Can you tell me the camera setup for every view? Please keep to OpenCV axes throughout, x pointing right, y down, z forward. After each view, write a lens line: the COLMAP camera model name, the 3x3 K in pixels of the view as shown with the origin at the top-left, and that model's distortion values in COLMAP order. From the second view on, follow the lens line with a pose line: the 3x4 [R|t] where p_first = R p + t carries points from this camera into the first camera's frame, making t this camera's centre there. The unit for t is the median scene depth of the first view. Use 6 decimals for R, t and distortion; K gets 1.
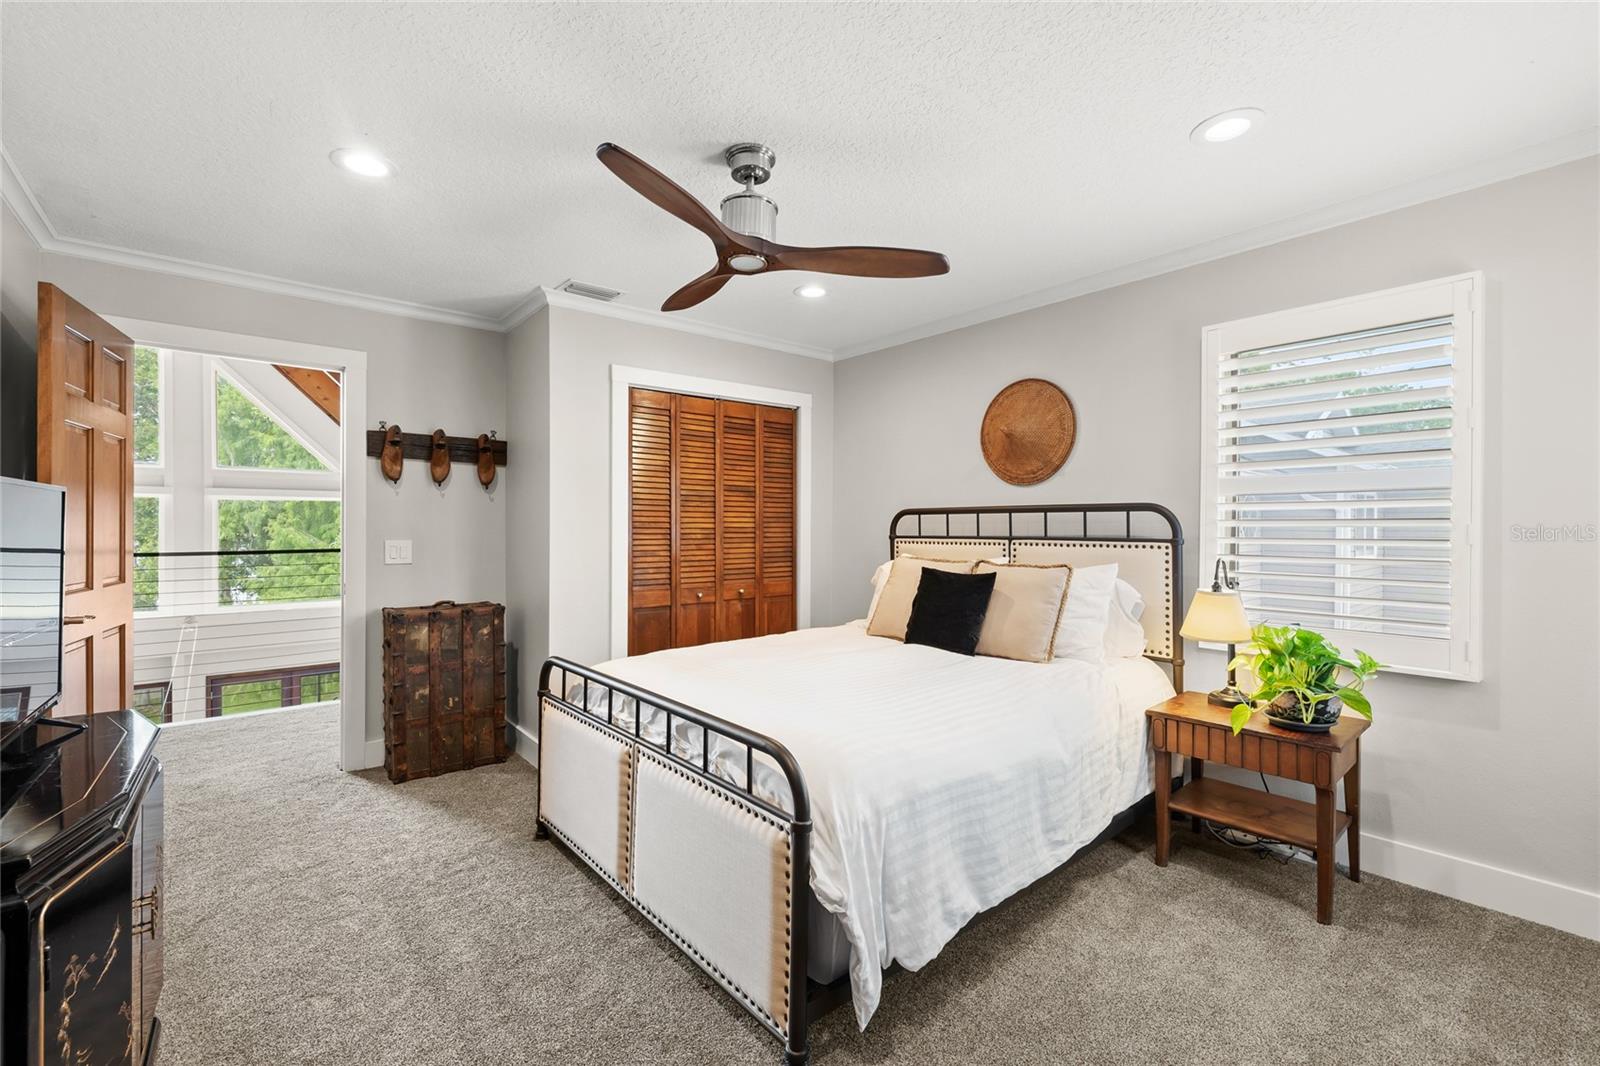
lens RADIAL K [[691.3, 0, 796.3], [0, 691.3, 536.0], [0, 0, 1]] dist [0.001411, 0.000188]
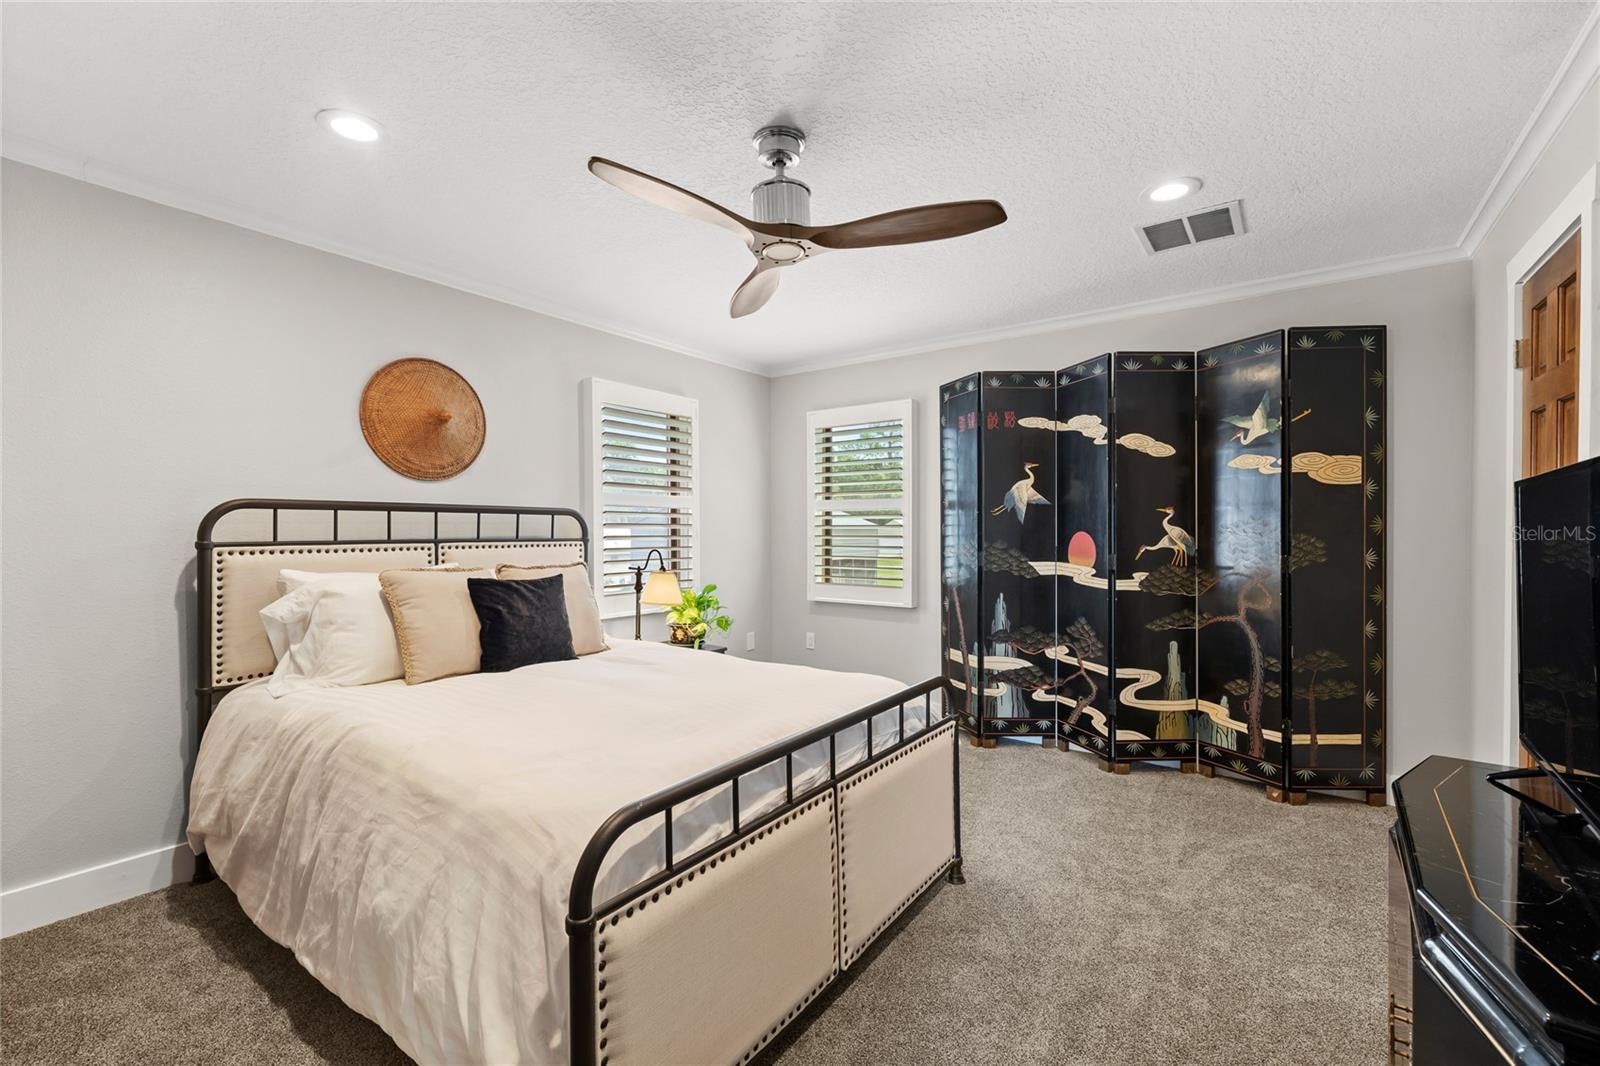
lens RADIAL K [[691.3, 0, 797.4], [0, 691.3, 532.9], [0, 0, 1]] dist [0.001411, 0.000188]
pose [[-0.249589, -0.004029, 0.968343, -0.683703], [0.013253, 0.999883, 0.007577, -0.008512], [-0.968261, 0.014724, -0.249507, 0.827085]]
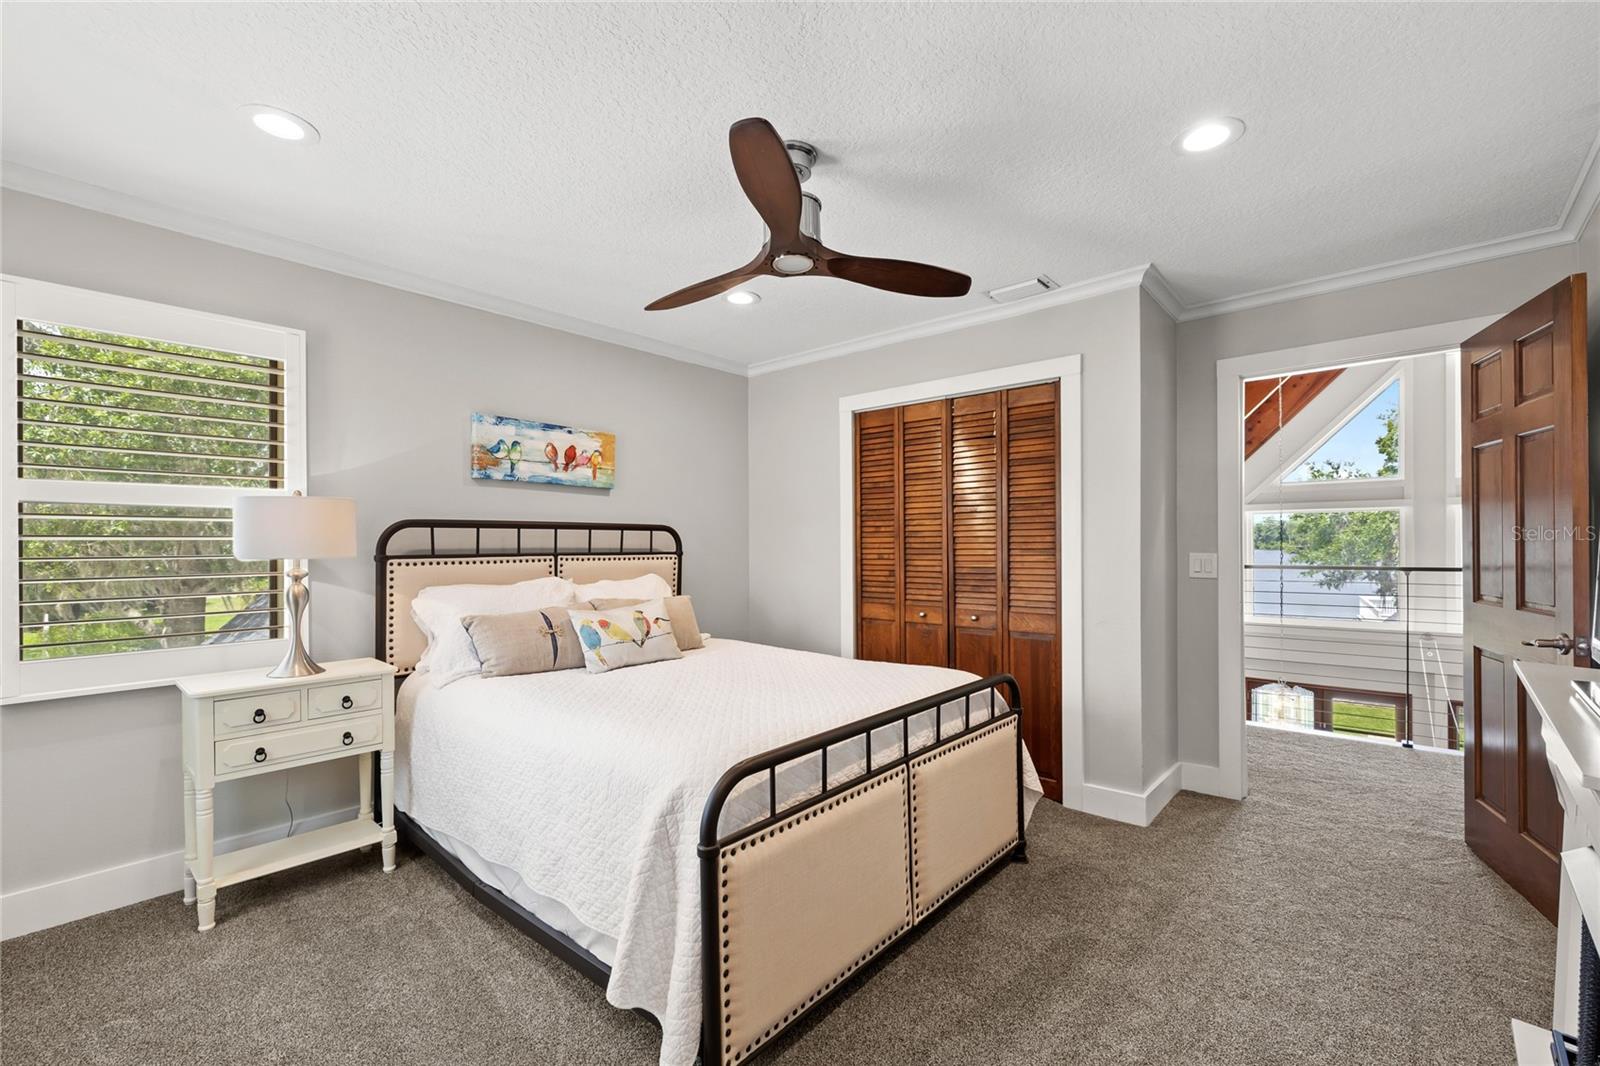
lens RADIAL K [[691.3, 0, 800.0], [0, 691.3, 539.5], [0, 0, 1]] dist [0.001411, 0.000188]
pose [[-0.155429, 0.006855, 0.987823, -0.777452], [0.019050, 0.999811, -0.003940, -0.007969], [-0.987663, 0.018205, -0.155530, 0.857998]]
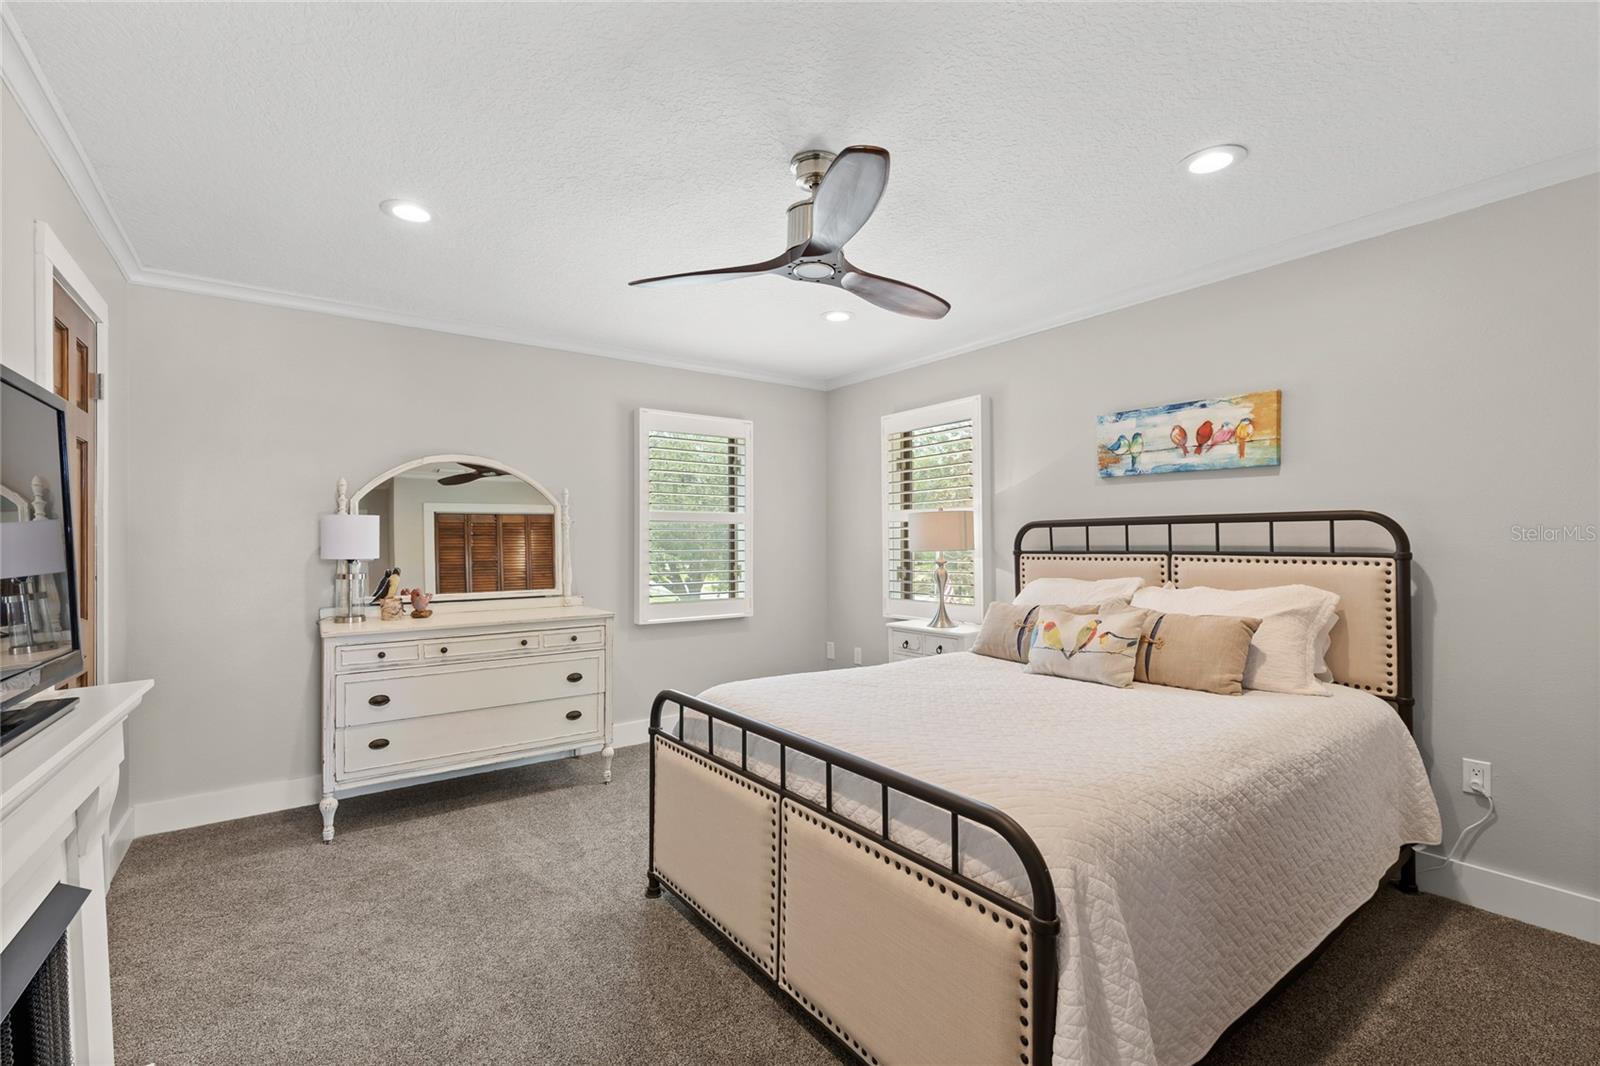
lens RADIAL K [[691.3, 0, 797.8], [0, 691.3, 541.0], [0, 0, 1]] dist [0.001411, 0.000188]
pose [[0.998275, -0.005018, -0.058496, -0.115459], [0.003997, 0.999838, -0.017556, 0.001498], [0.058575, 0.017292, 0.998133, 0.106545]]
